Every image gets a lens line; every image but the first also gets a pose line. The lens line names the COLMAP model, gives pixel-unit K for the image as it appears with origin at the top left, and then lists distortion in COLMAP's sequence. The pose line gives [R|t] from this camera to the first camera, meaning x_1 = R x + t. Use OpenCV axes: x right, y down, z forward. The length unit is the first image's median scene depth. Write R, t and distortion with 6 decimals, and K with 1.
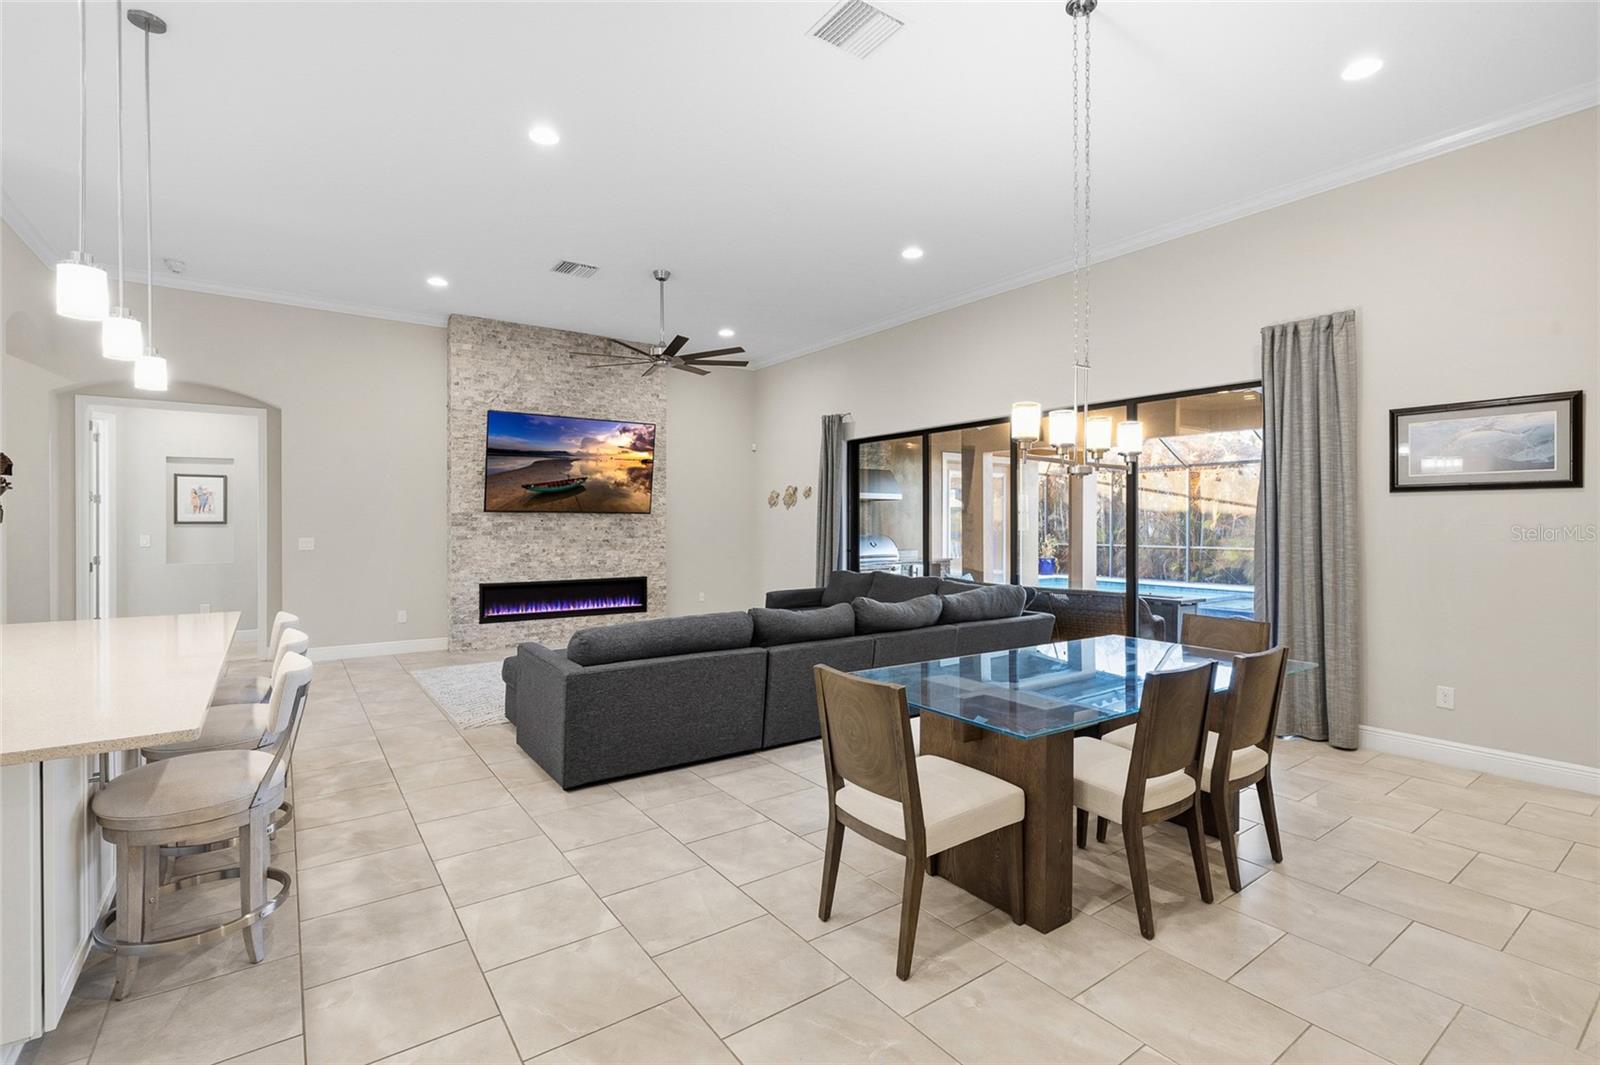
lens RADIAL K [[724.7, 0, 802.1], [0, 724.7, 526.7], [0, 0, 1]] dist [-0.005981, 0.000172]
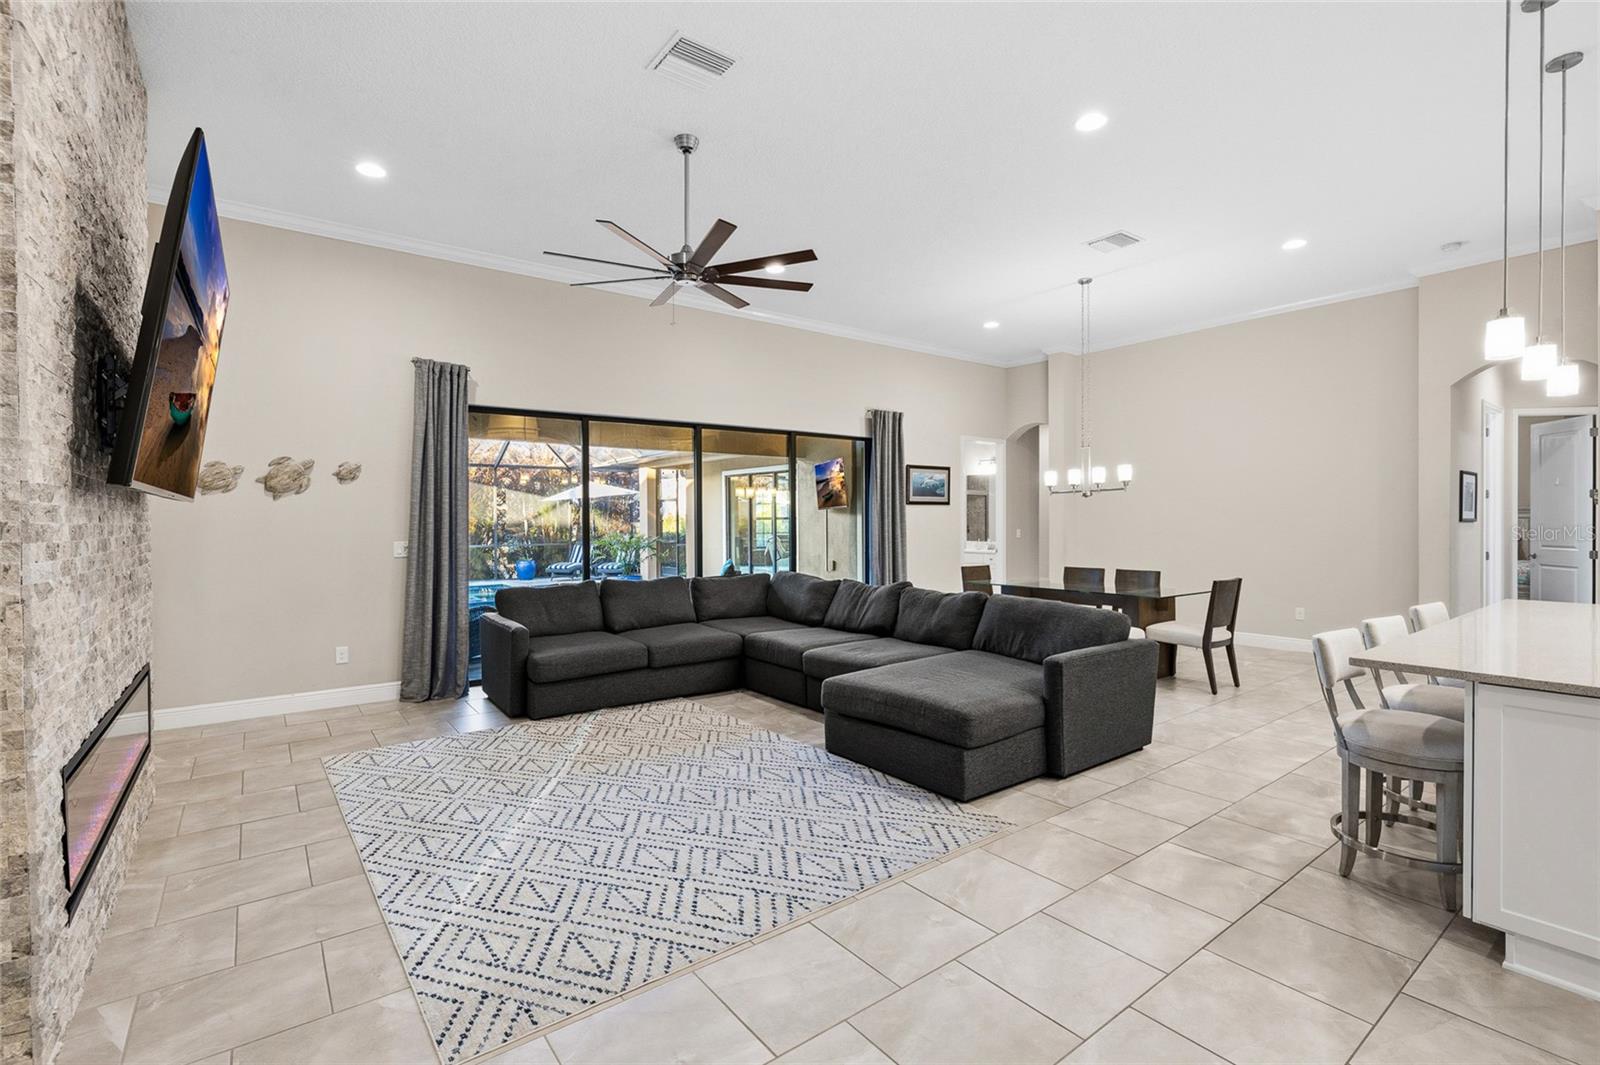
lens RADIAL K [[724.7, 0, 802.1], [0, 724.7, 526.7], [0, 0, 1]] dist [-0.005981, 0.000172]
pose [[-0.023122, -0.010640, 0.999676, -0.680396], [0.012019, 0.999868, 0.010920, -0.005116], [-0.999660, 0.012268, -0.022991, 0.725821]]
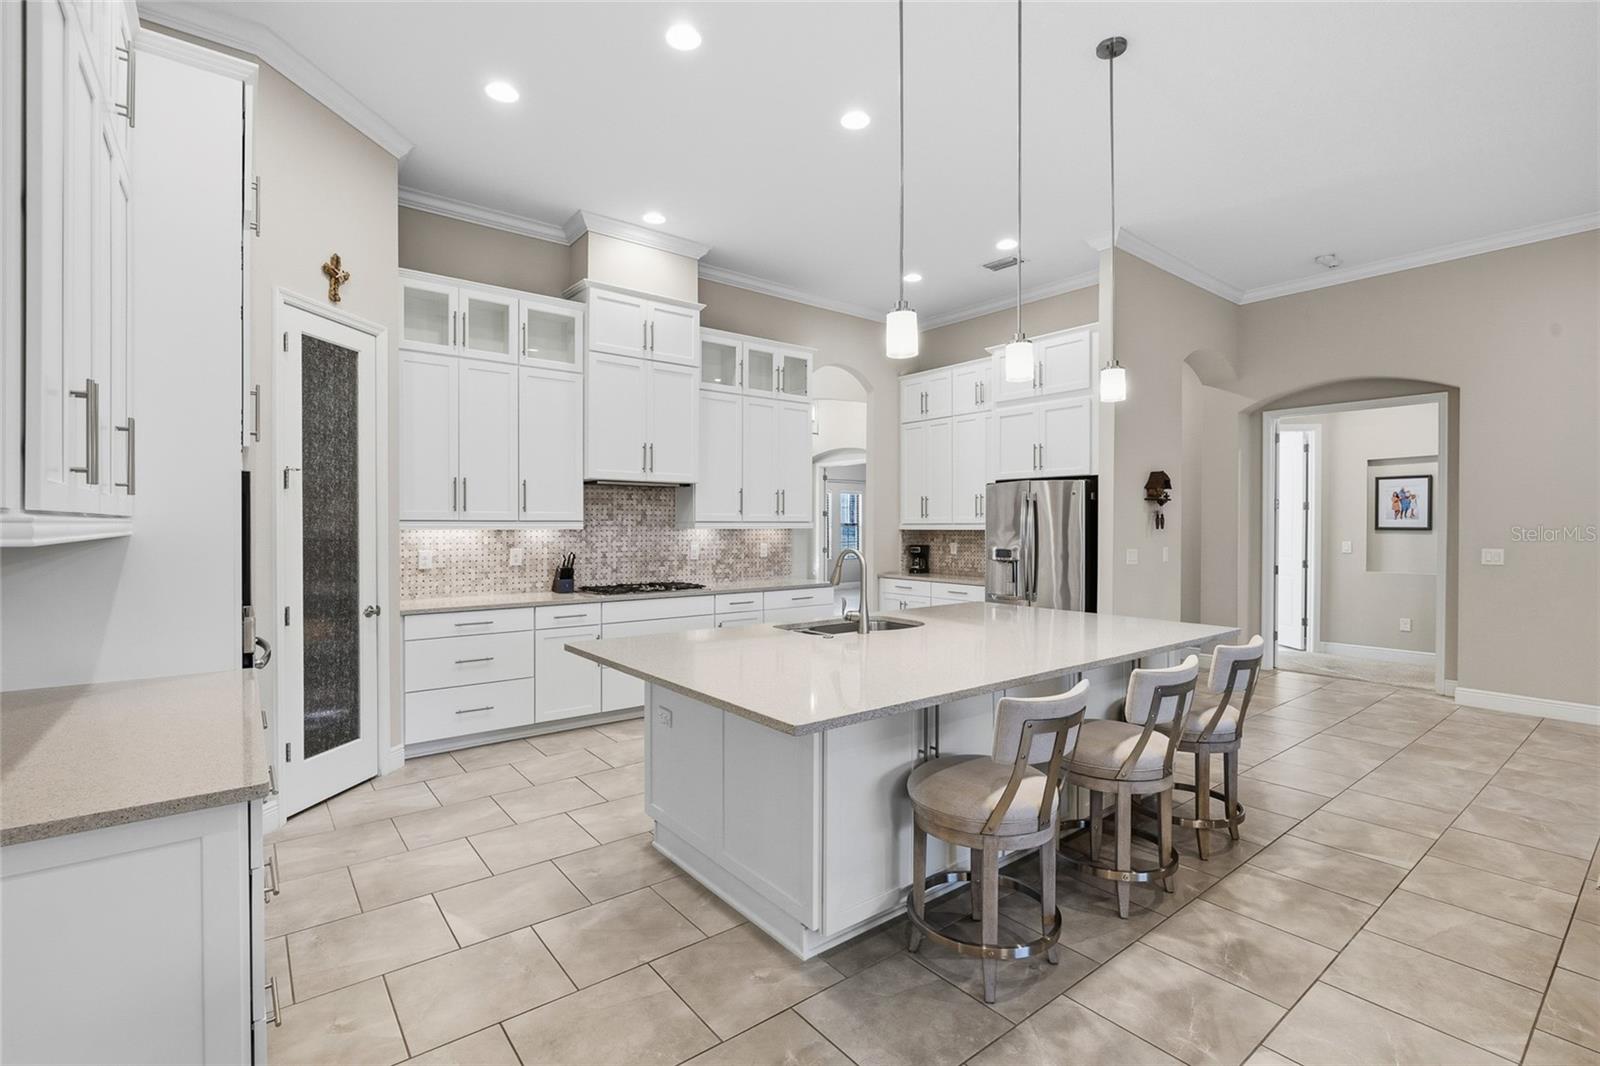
lens RADIAL K [[724.7, 0, 802.1], [0, 724.7, 527.2], [0, 0, 1]] dist [-0.005981, 0.000172]
pose [[0.043627, 0.001300, -0.999047, 0.046572], [-0.008029, 0.999967, 0.000950, -0.002221], [0.999016, 0.007980, 0.043636, 0.201653]]
